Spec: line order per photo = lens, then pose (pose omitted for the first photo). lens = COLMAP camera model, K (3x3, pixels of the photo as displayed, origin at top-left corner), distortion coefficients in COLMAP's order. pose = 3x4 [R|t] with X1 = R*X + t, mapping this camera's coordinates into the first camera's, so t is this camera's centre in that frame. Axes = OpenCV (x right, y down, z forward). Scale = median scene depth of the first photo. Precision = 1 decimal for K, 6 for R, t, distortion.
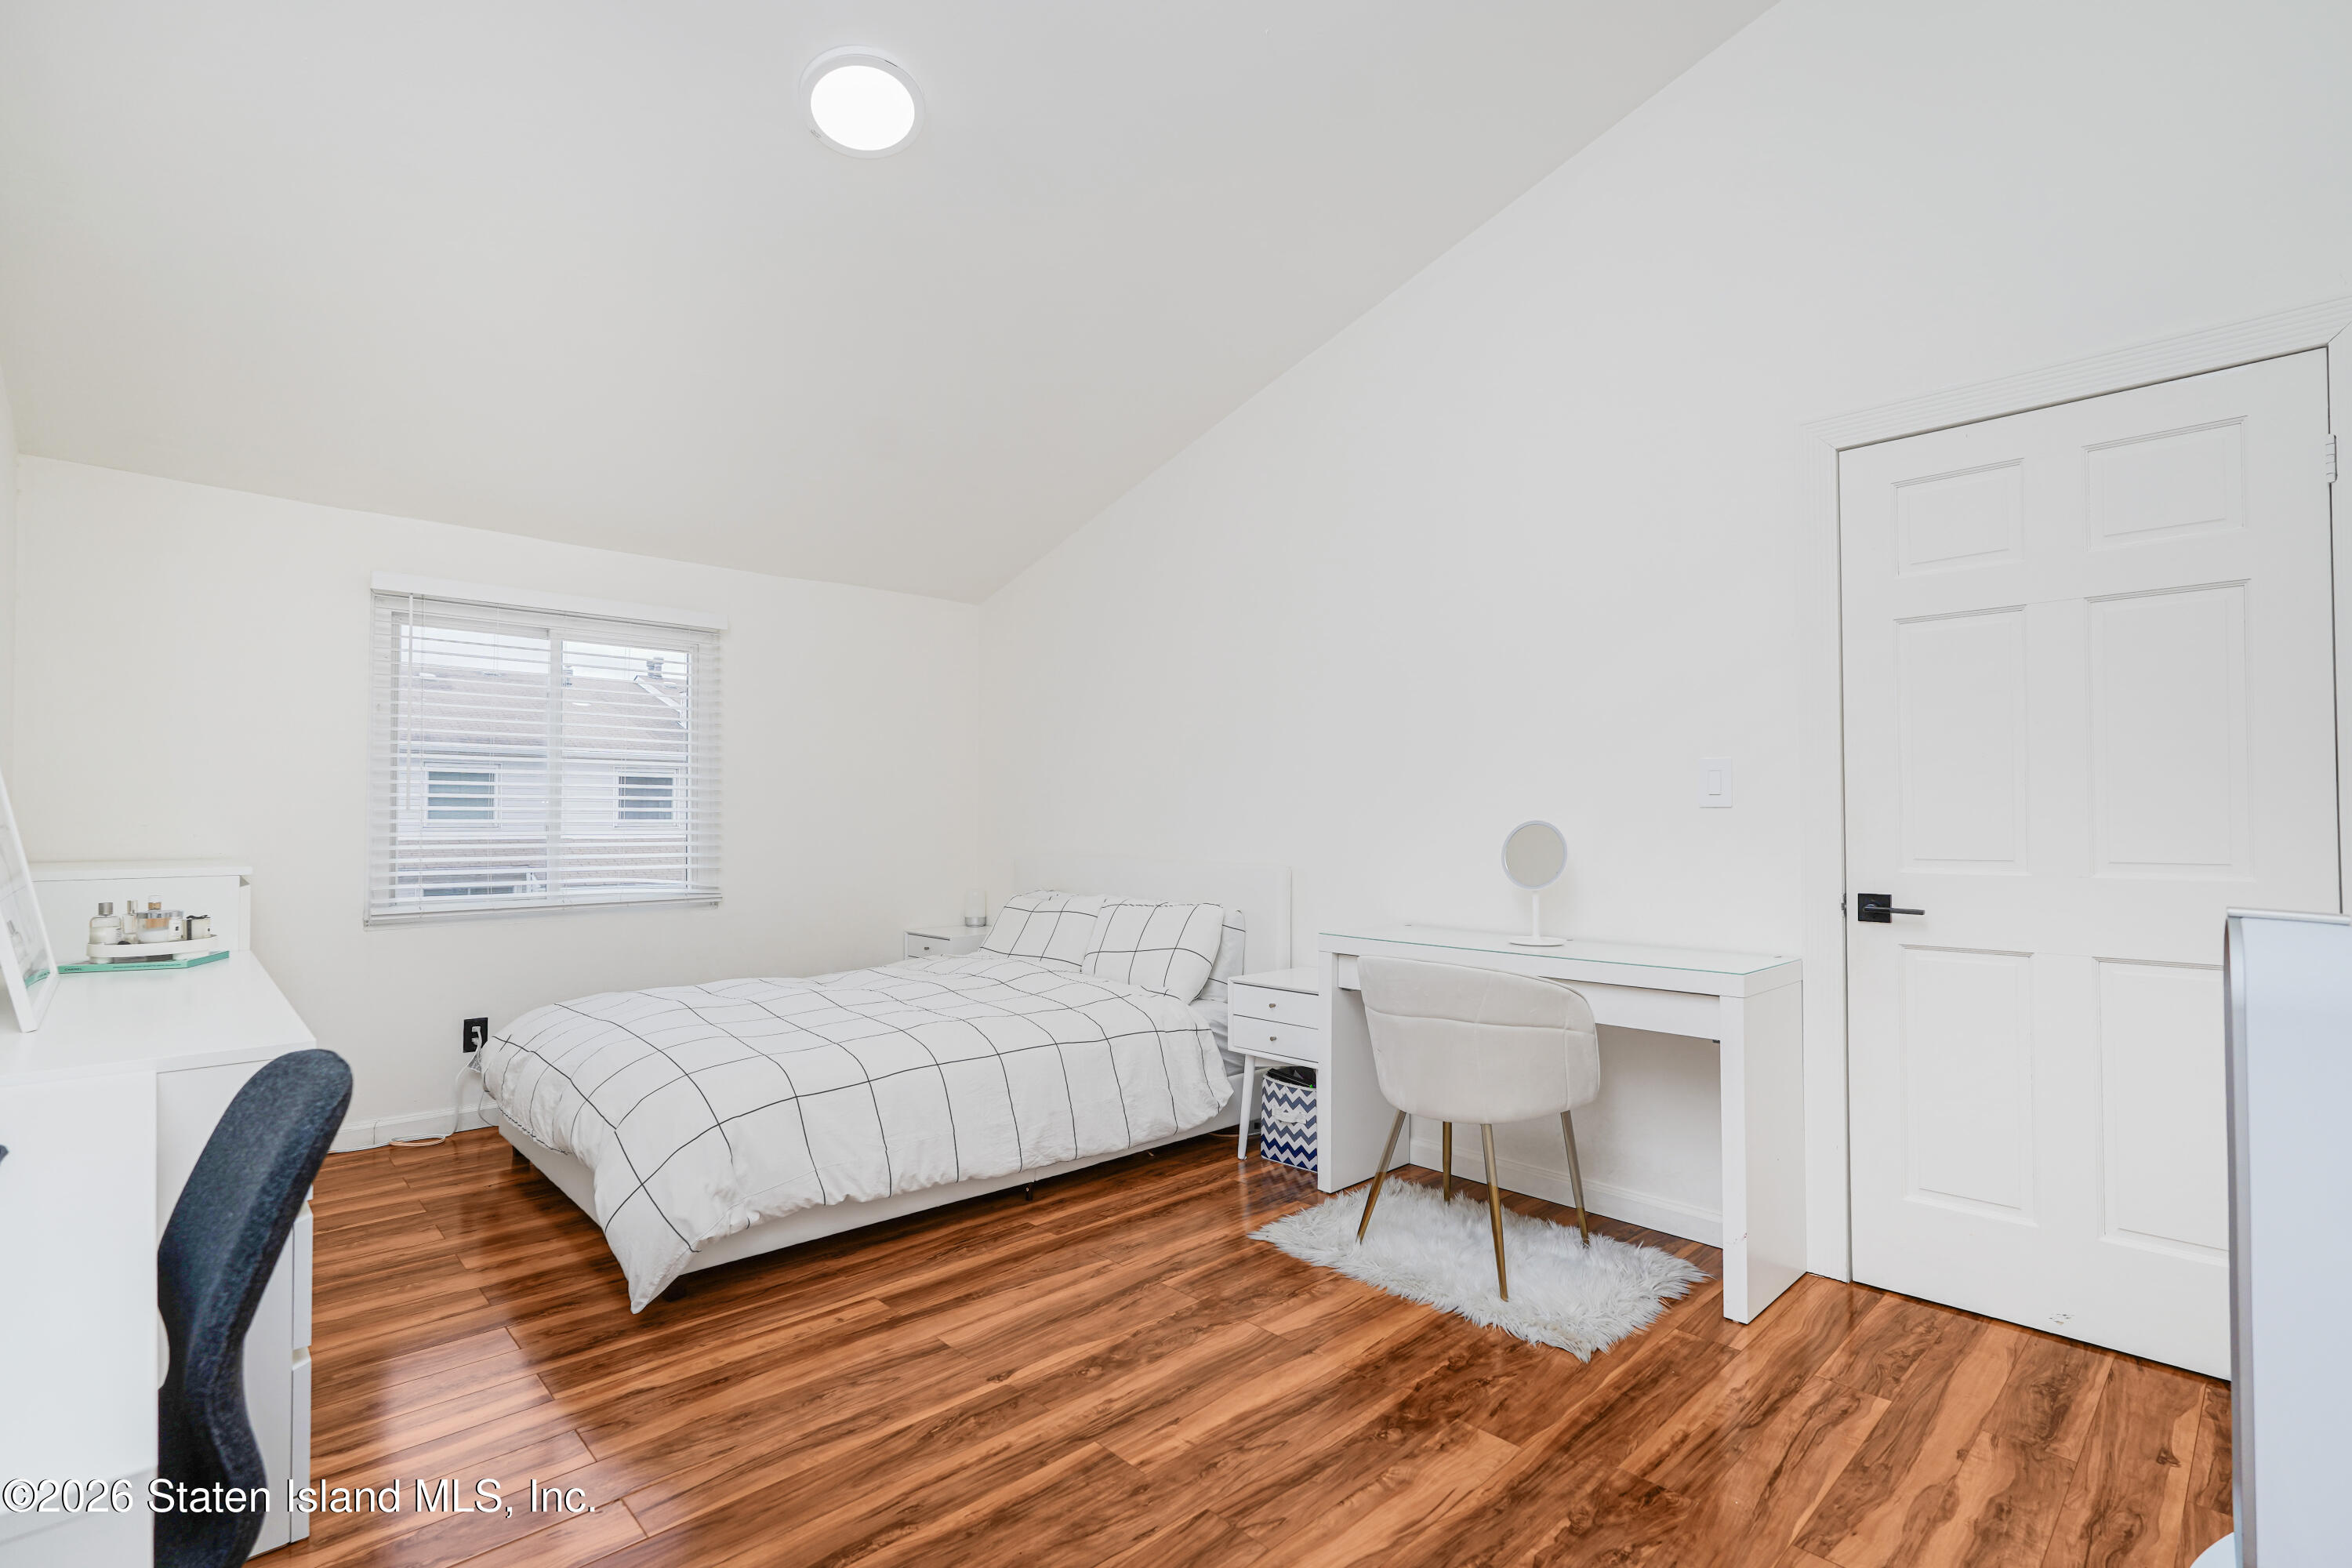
lens RADIAL K [[1055.8, 0, 1194.9], [0, 1055.8, 822.3], [0, 0, 1]] dist [-0.013106, 0.006834]
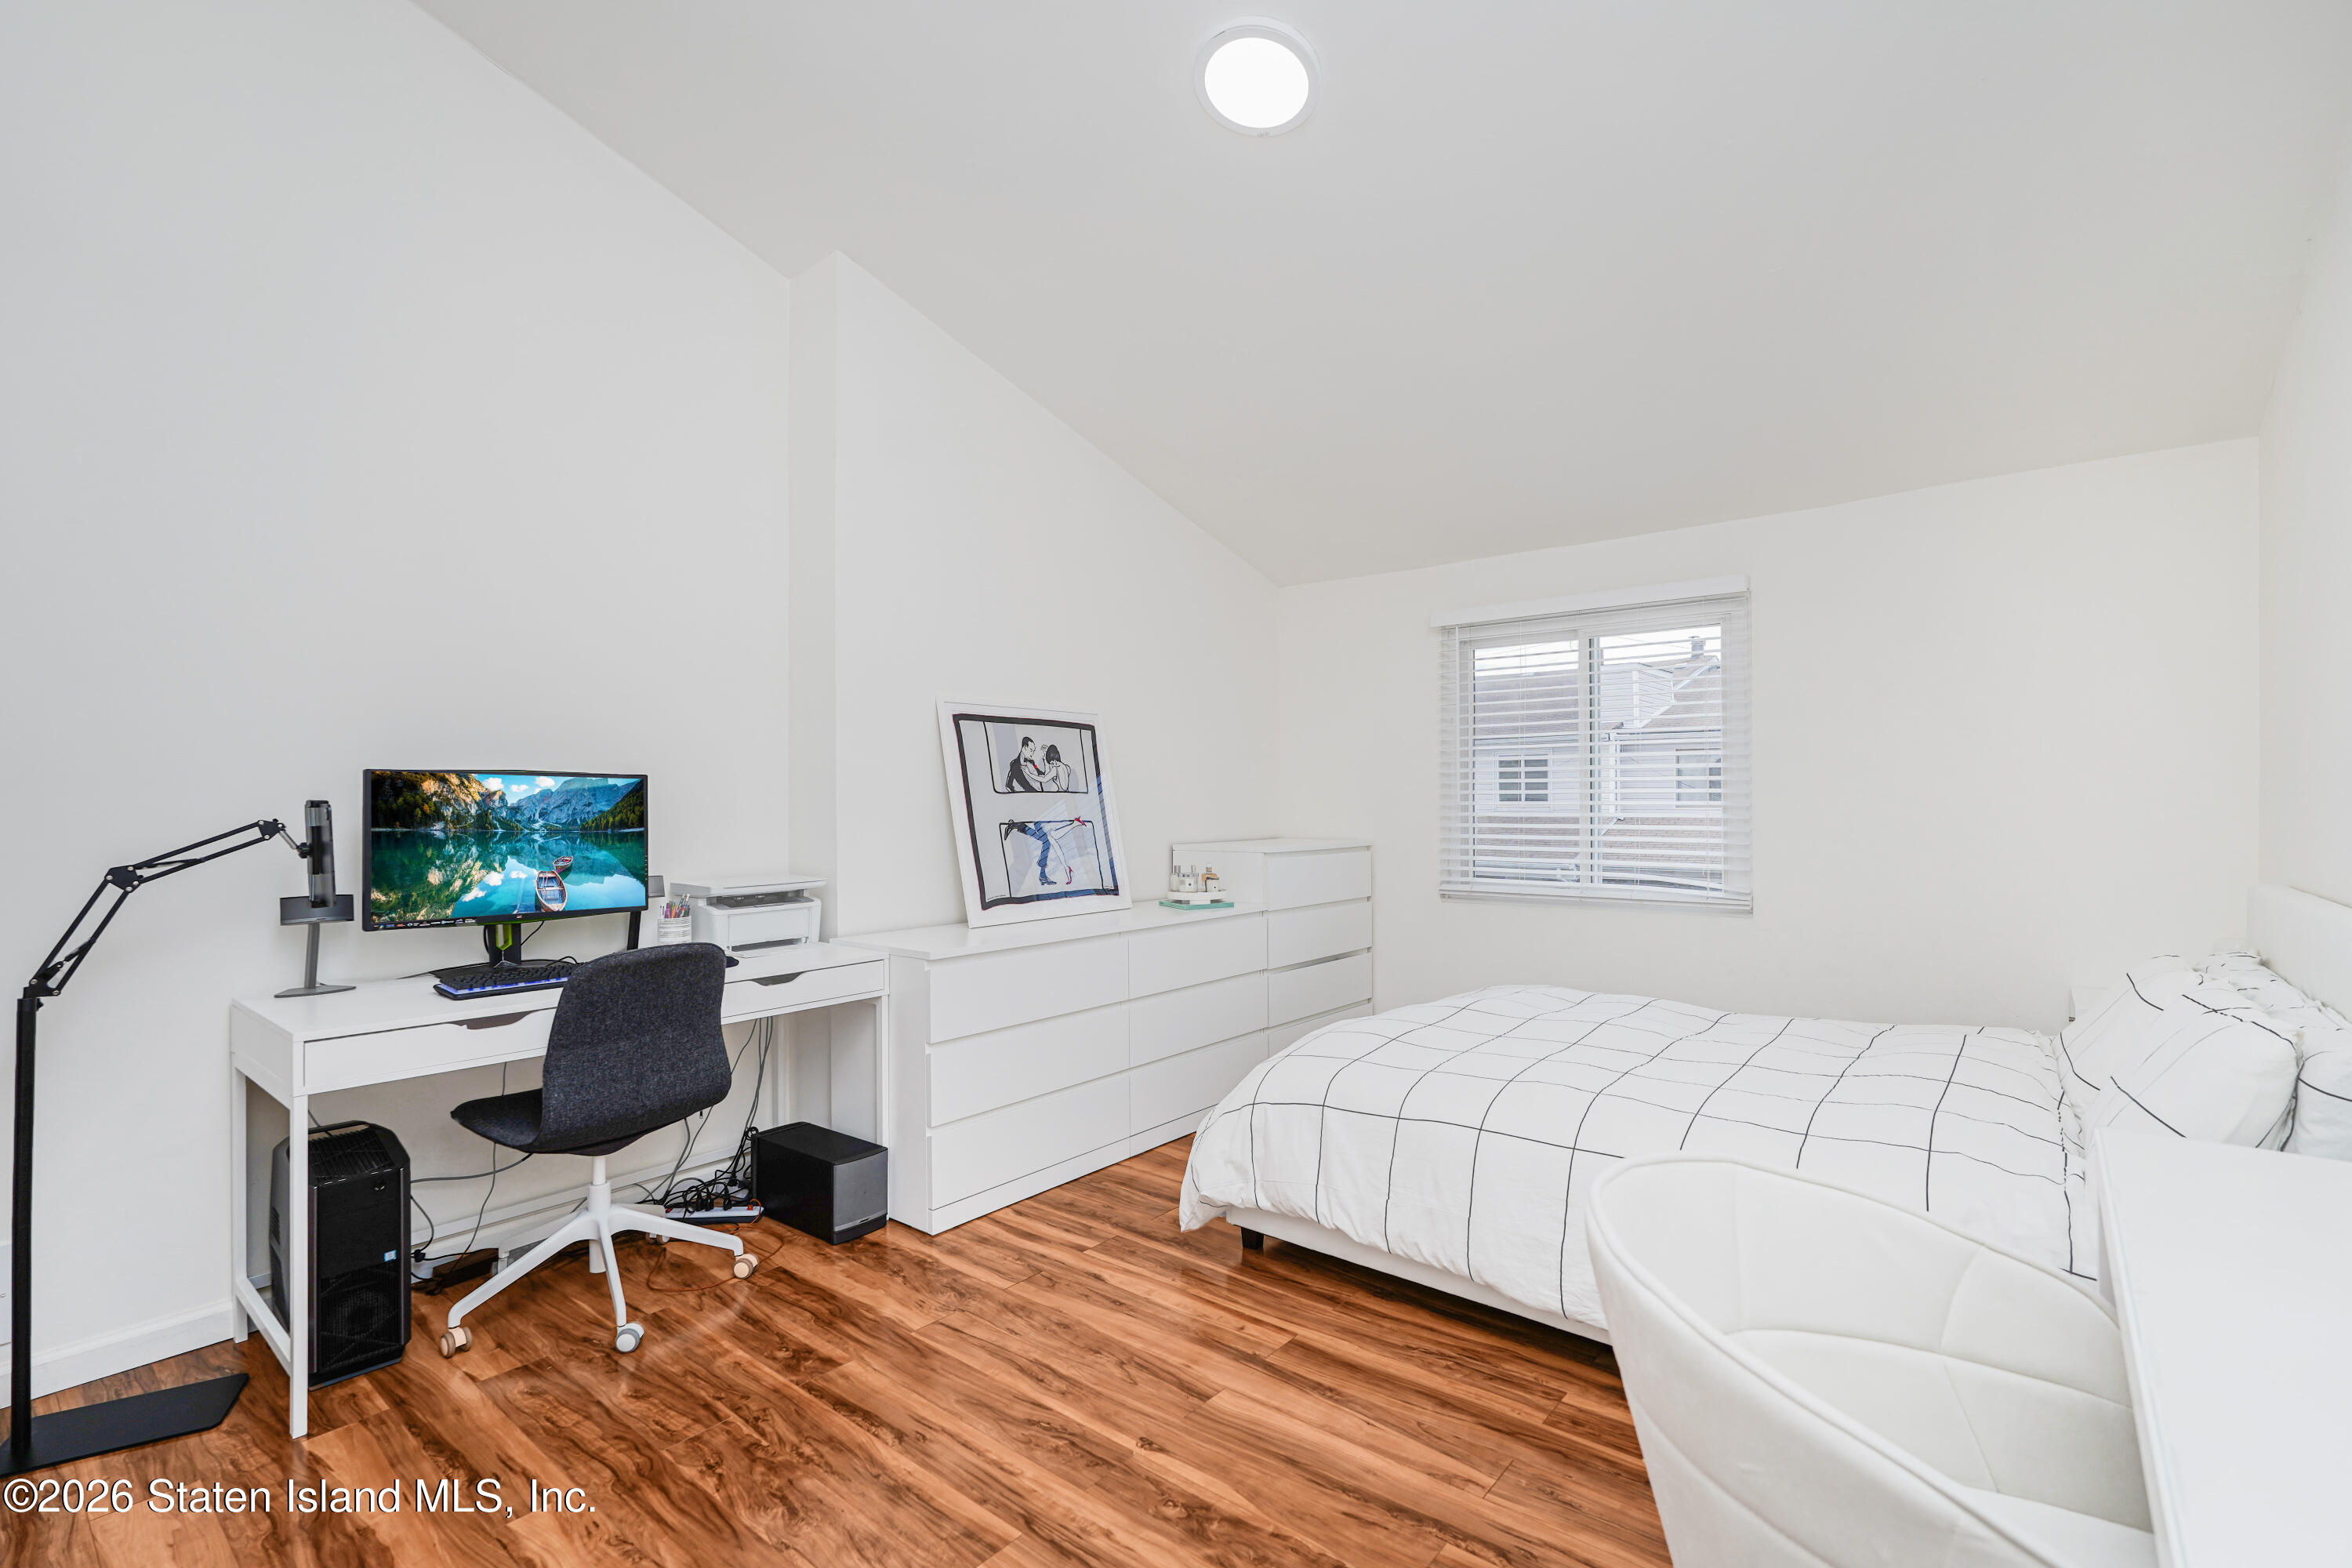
lens RADIAL K [[1055.8, 0, 1164.3], [0, 1055.8, 818.0], [0, 0, 1]] dist [-0.013106, 0.006834]
pose [[0.120418, 0.011294, -0.992659, 0.668701], [-0.000127, 0.999935, 0.011361, -0.018515], [0.992723, -0.001242, 0.120412, 0.859544]]
